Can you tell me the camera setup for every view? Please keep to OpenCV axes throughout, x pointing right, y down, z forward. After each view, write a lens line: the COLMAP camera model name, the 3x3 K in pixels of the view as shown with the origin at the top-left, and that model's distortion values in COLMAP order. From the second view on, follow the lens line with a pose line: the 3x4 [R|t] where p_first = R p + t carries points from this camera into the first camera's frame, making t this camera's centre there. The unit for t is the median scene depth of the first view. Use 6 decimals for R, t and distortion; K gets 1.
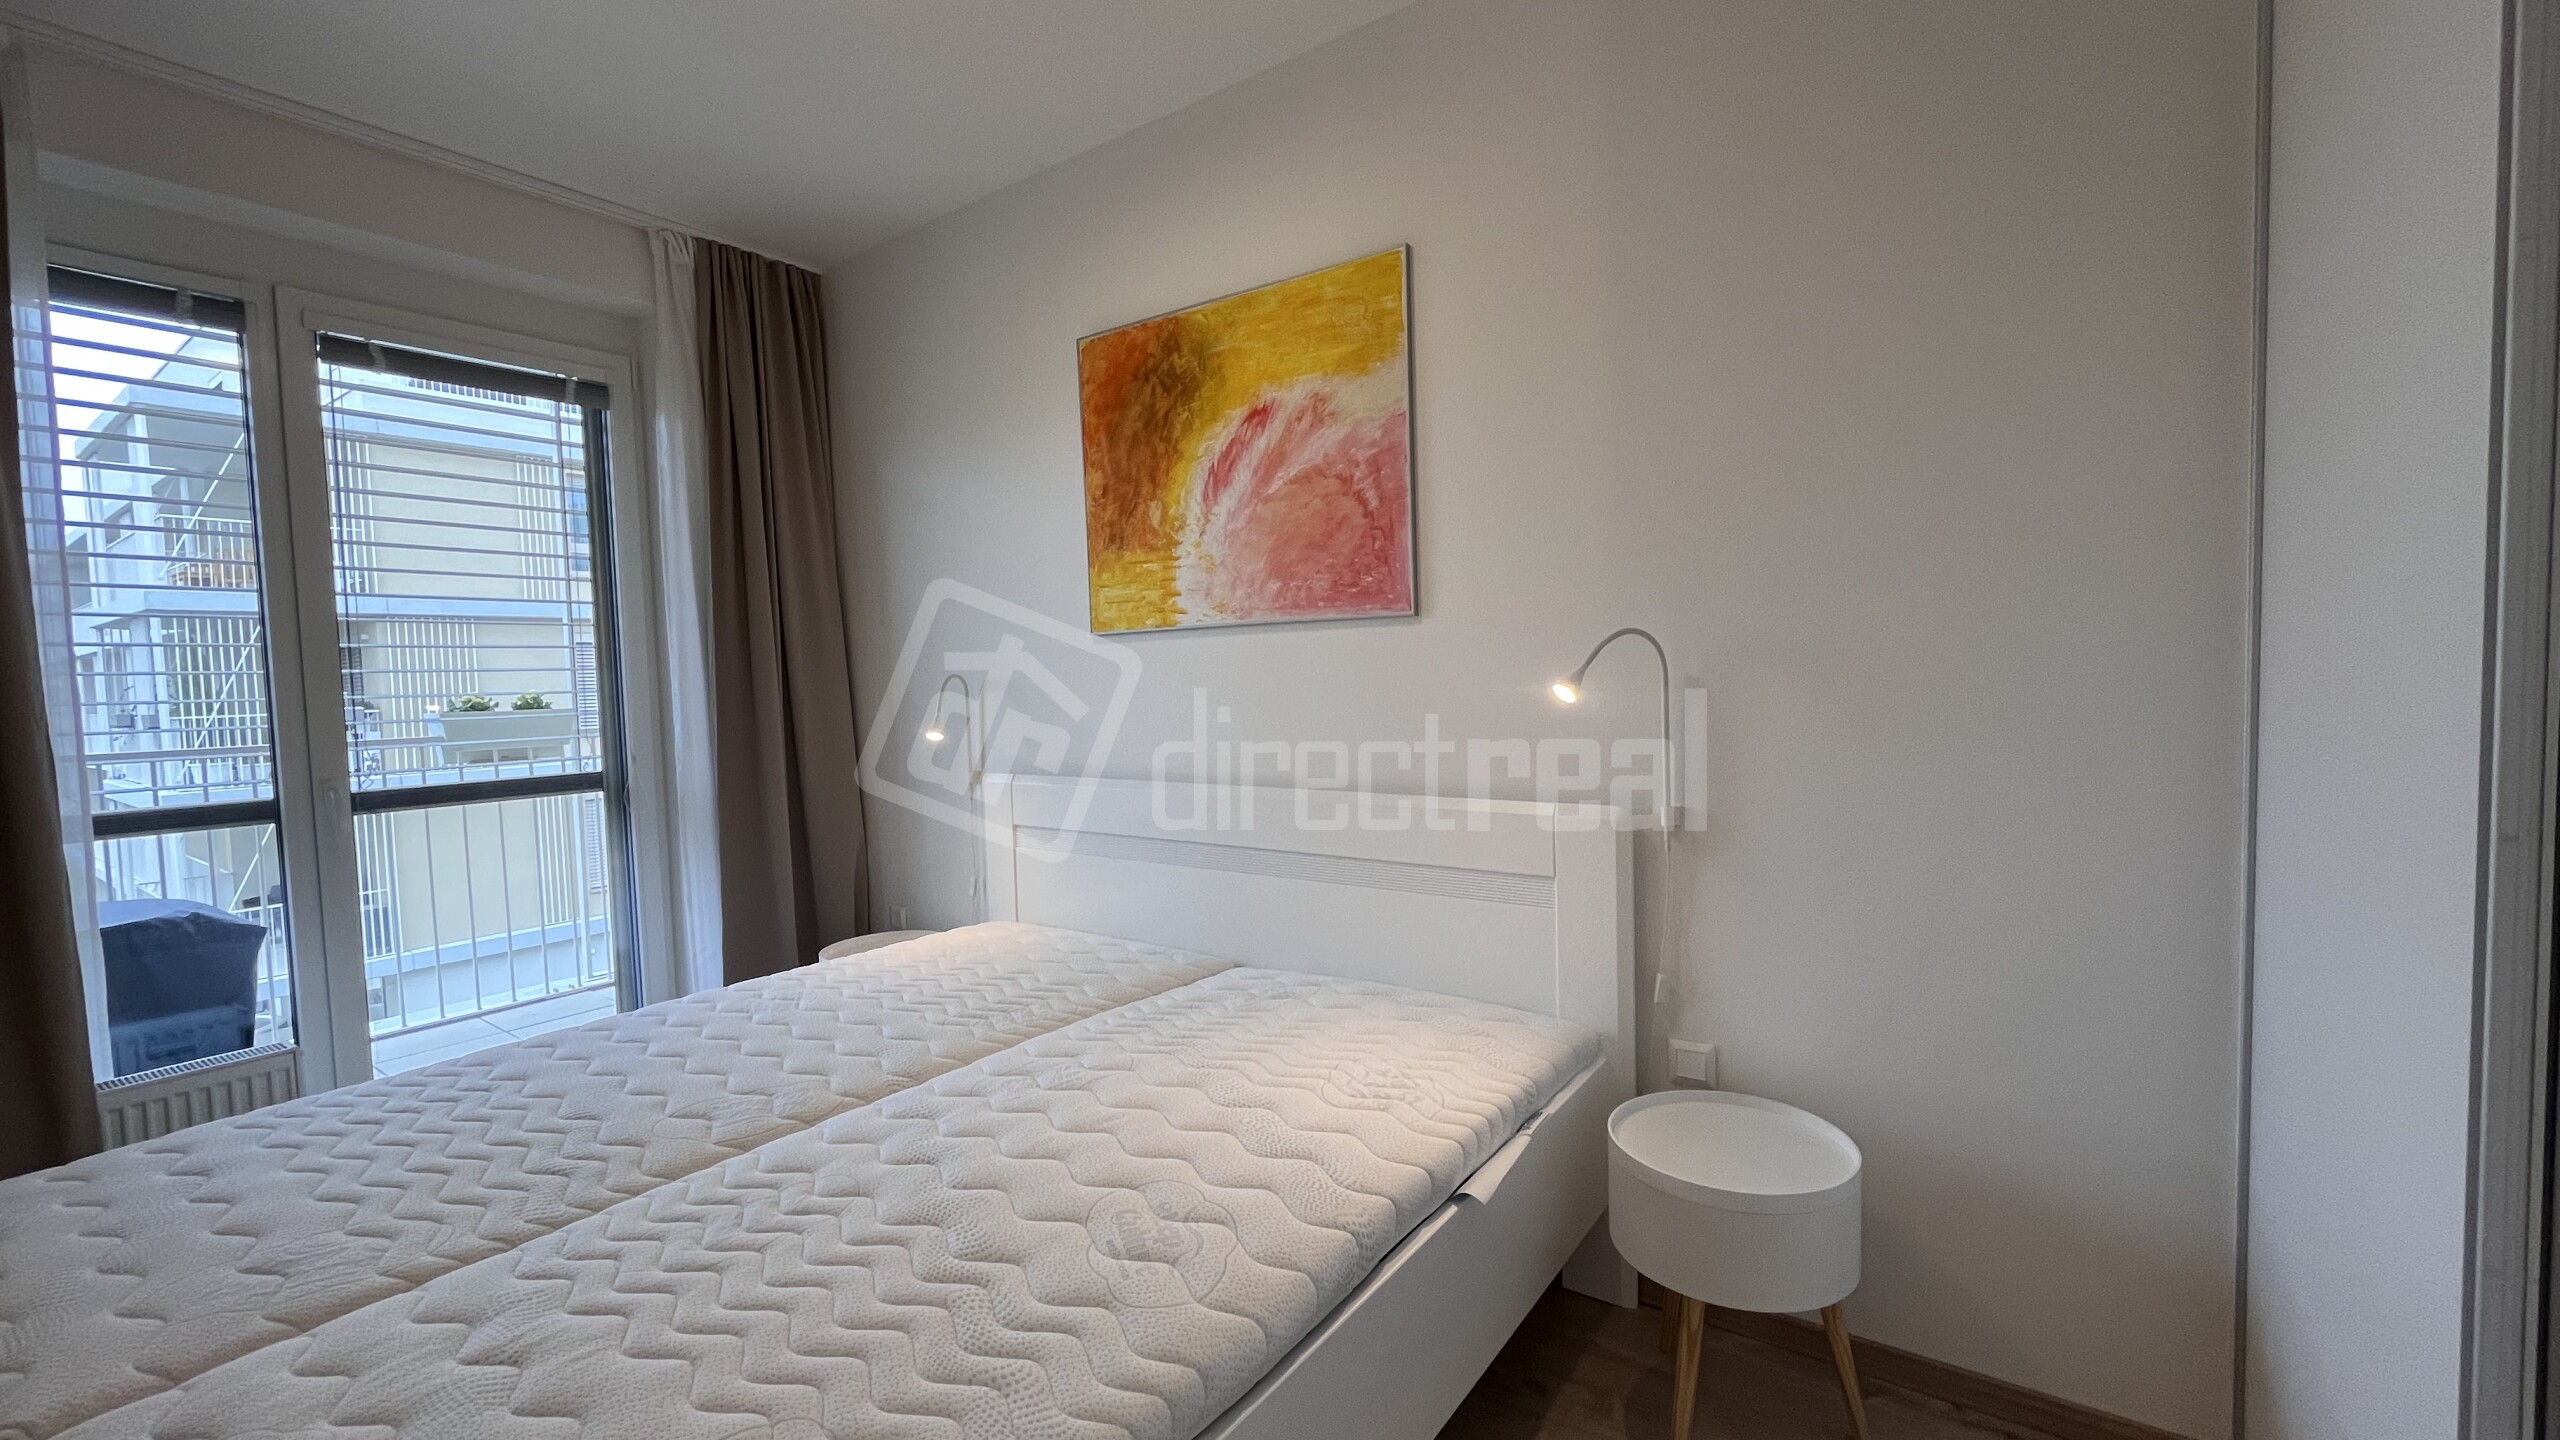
lens RADIAL K [[1041.1, 0, 1299.2], [0, 1041.1, 710.3], [0, 0, 1]] dist [-0.004038, -0.000019]
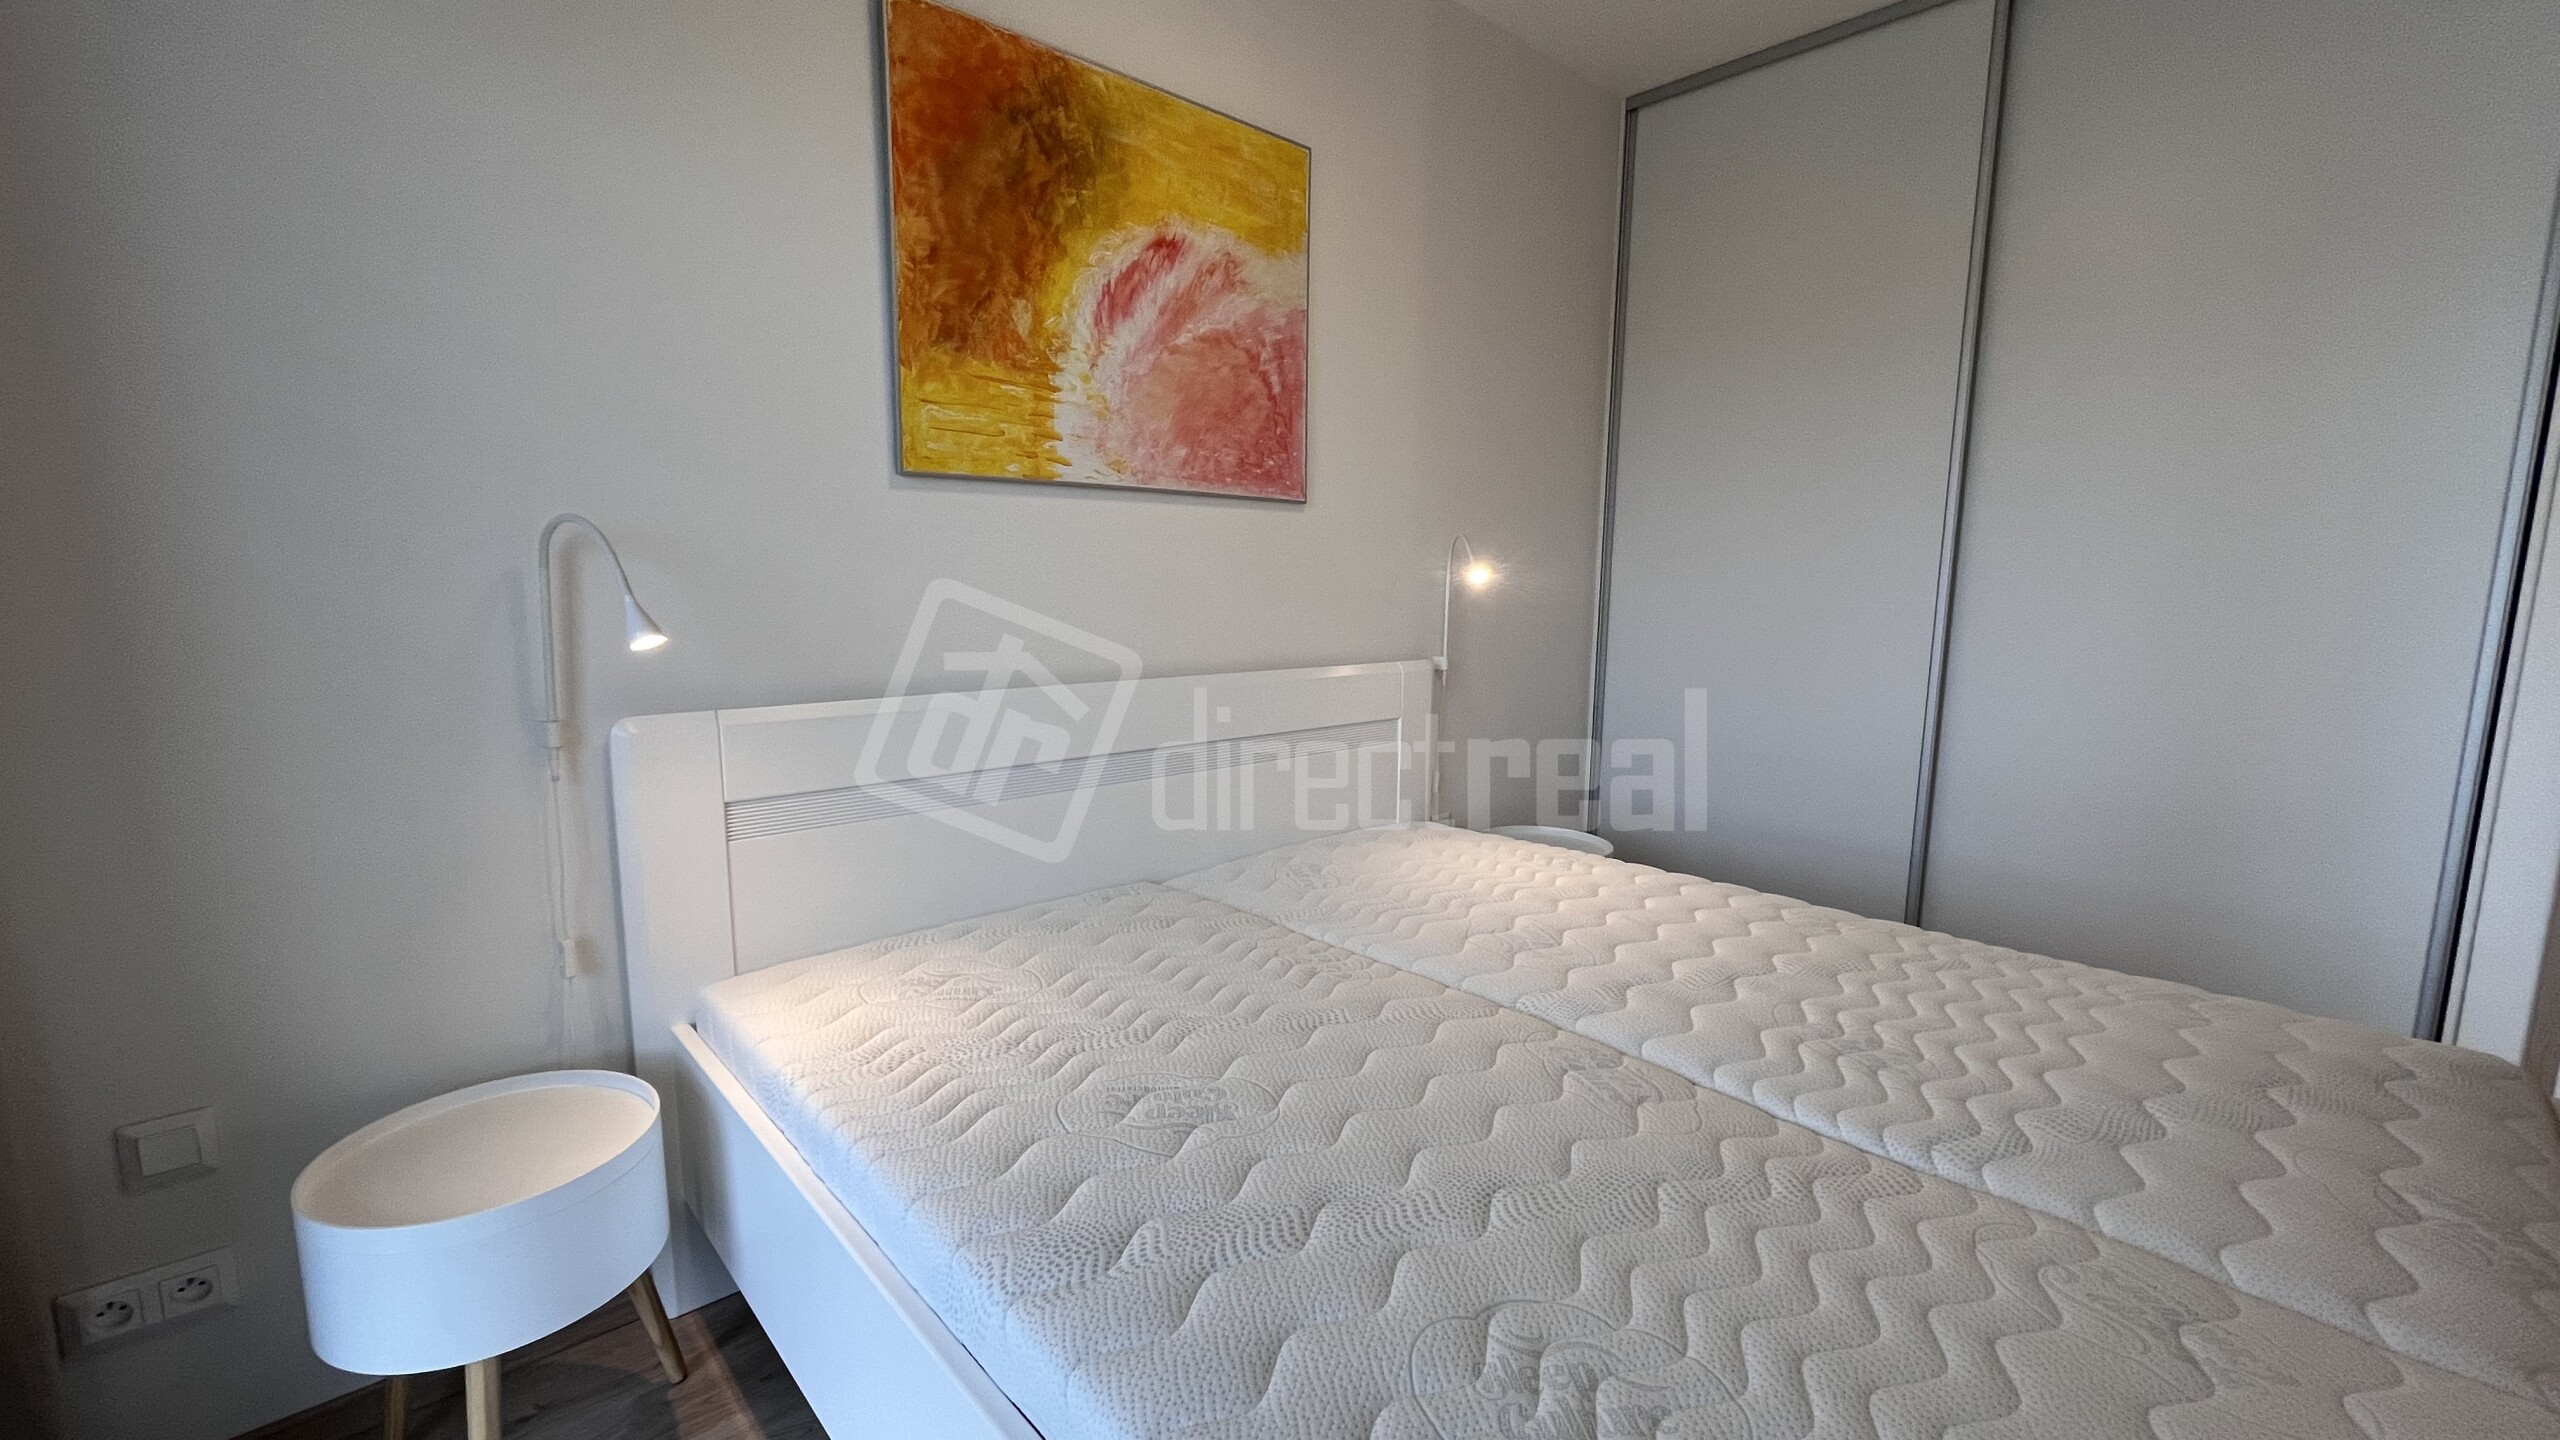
lens RADIAL K [[1041.1, 0, 1298.2], [0, 1041.1, 739.9], [0, 0, 1]] dist [-0.004038, -0.000019]
pose [[0.204045, -0.121252, 0.971423, -0.881327], [0.023344, 0.992620, 0.118995, 0.023521], [-0.978683, -0.001604, 0.205370, 0.690666]]
